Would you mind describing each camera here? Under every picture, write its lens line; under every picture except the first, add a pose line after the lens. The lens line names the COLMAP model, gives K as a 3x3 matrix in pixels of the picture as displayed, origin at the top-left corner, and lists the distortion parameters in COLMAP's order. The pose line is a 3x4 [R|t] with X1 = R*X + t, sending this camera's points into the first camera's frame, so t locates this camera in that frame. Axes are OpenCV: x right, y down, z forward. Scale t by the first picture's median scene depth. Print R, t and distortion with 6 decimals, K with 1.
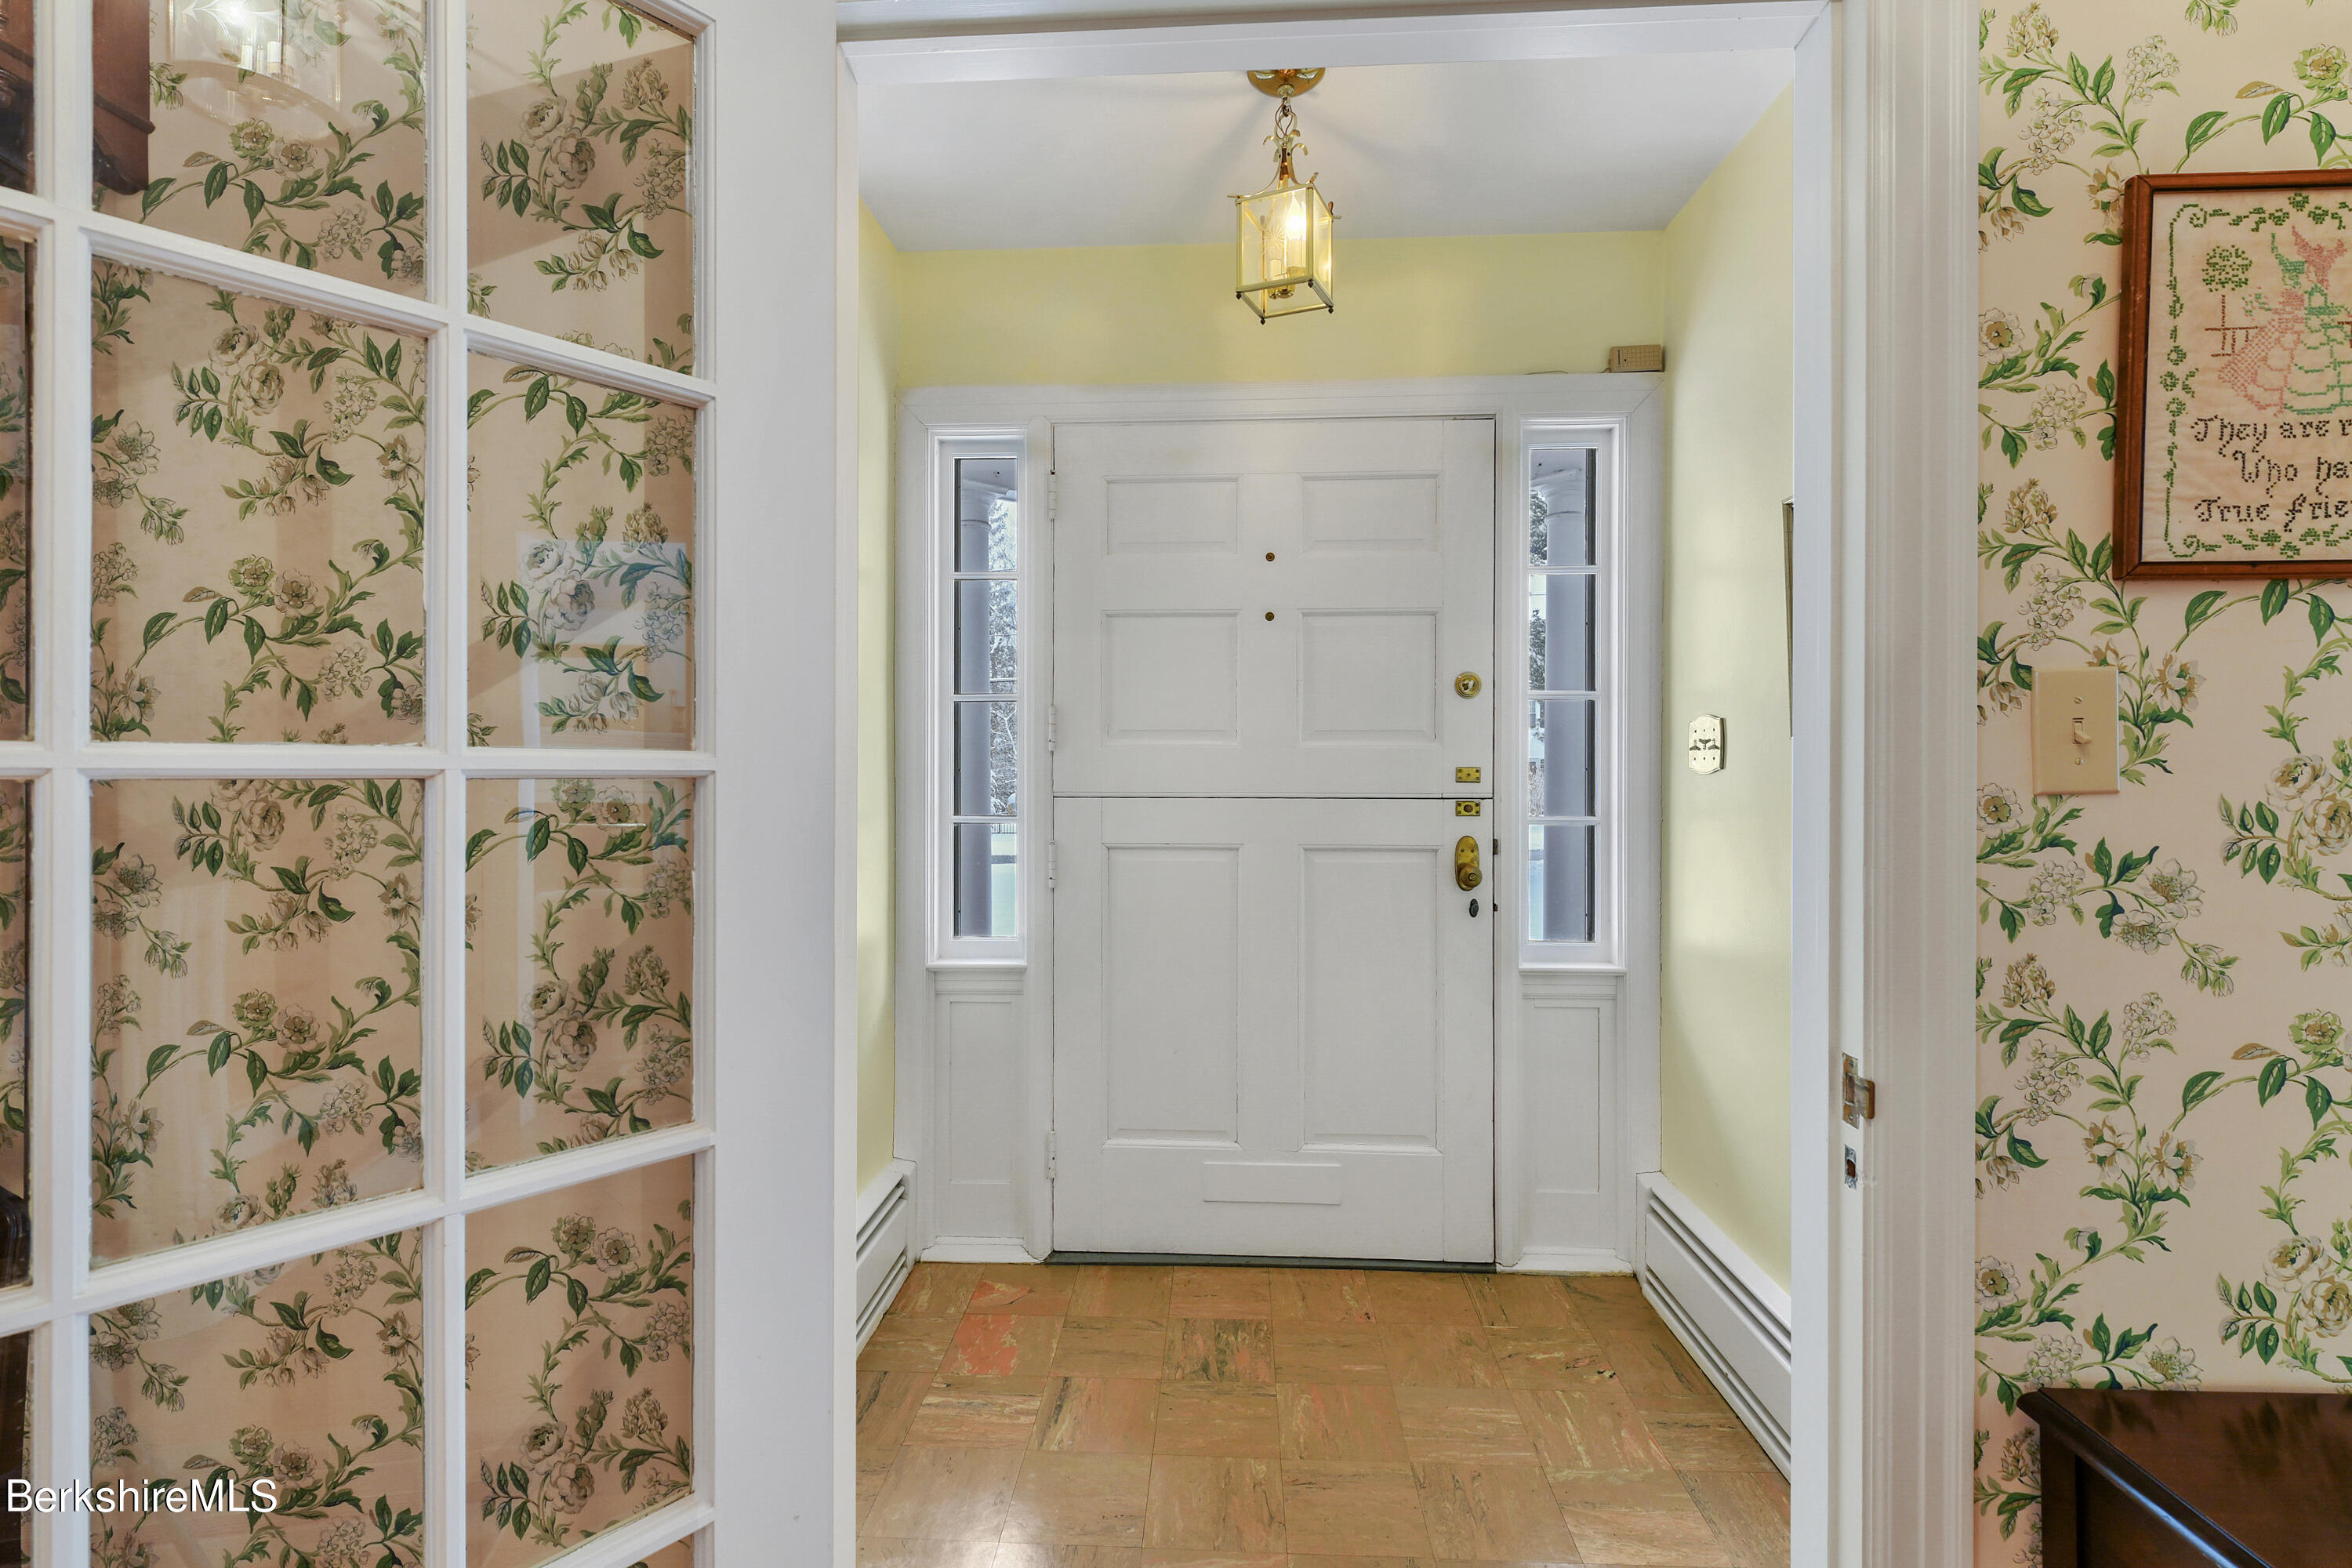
lens RADIAL K [[1083.2, 0, 1173.5], [0, 1083.2, 764.4], [0, 0, 1]] dist [0.002096, 0.000020]
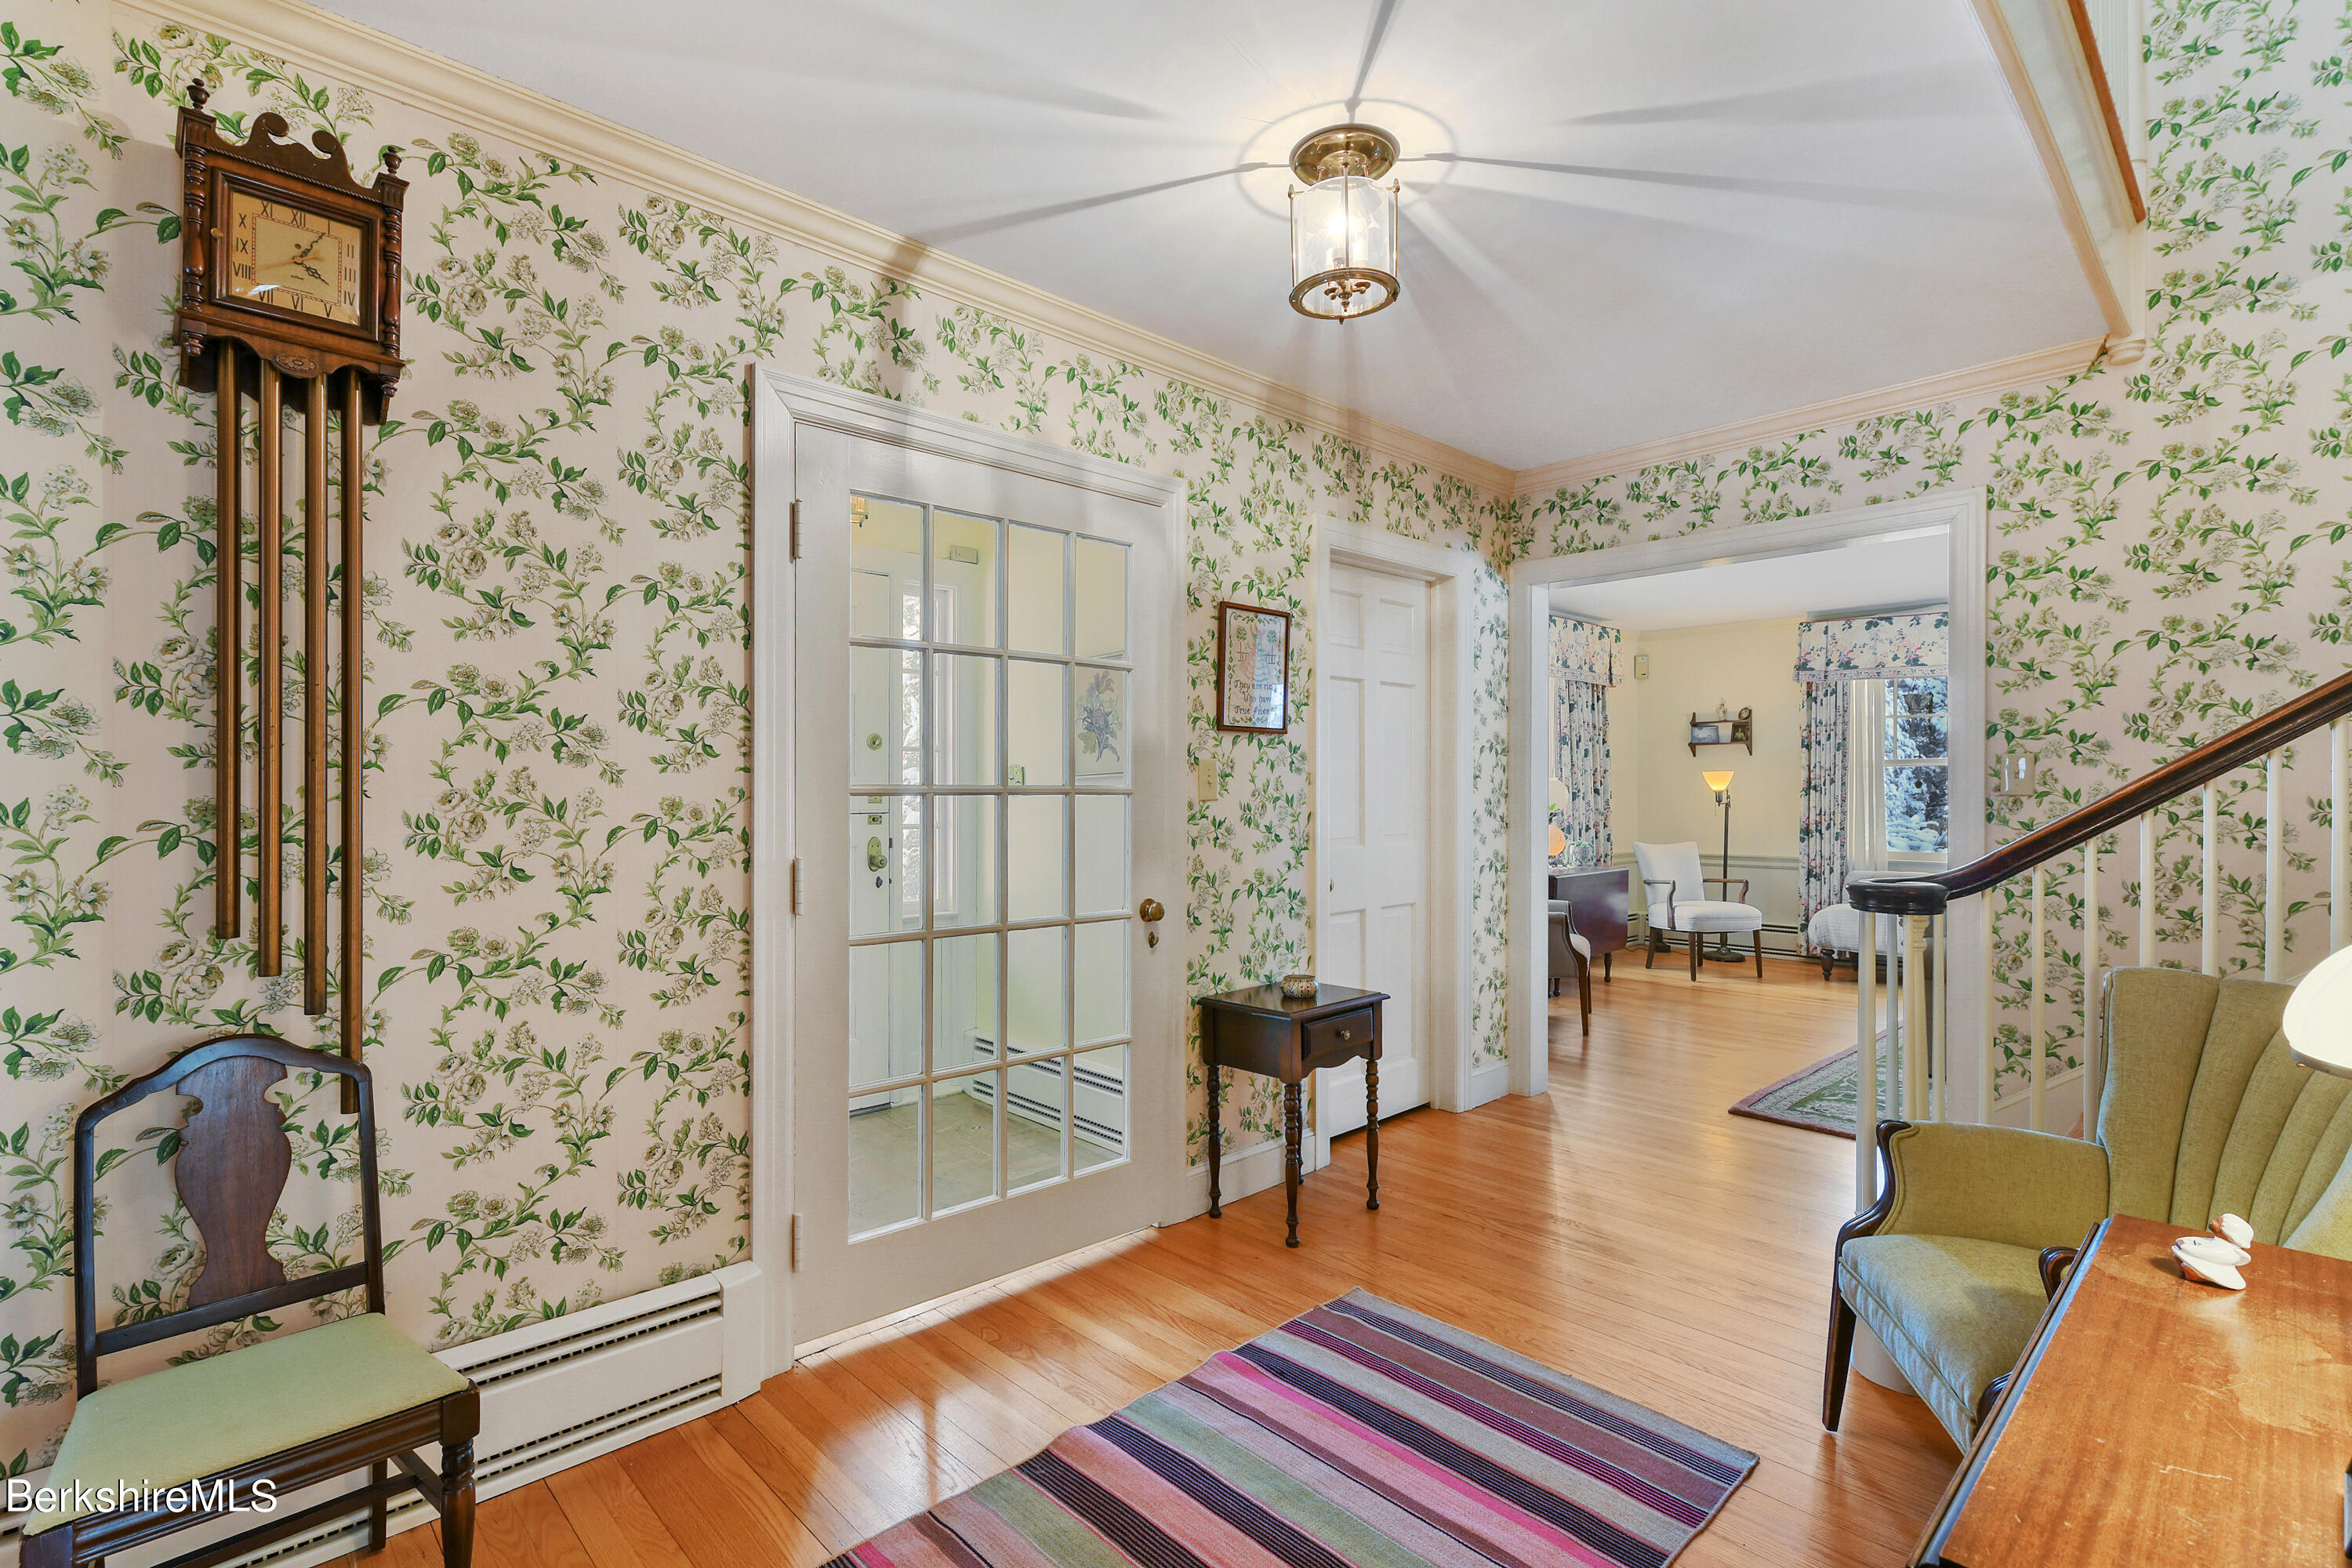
lens RADIAL K [[1083.2, 0, 1174.9], [0, 1083.2, 789.8], [0, 0, 1]] dist [0.002096, 0.000020]
pose [[0.686798, 0.001159, 0.726847, -1.422716], [0.001321, 0.999995, -0.002843, 0.006236], [-0.726847, 0.002913, 0.686794, -1.001419]]
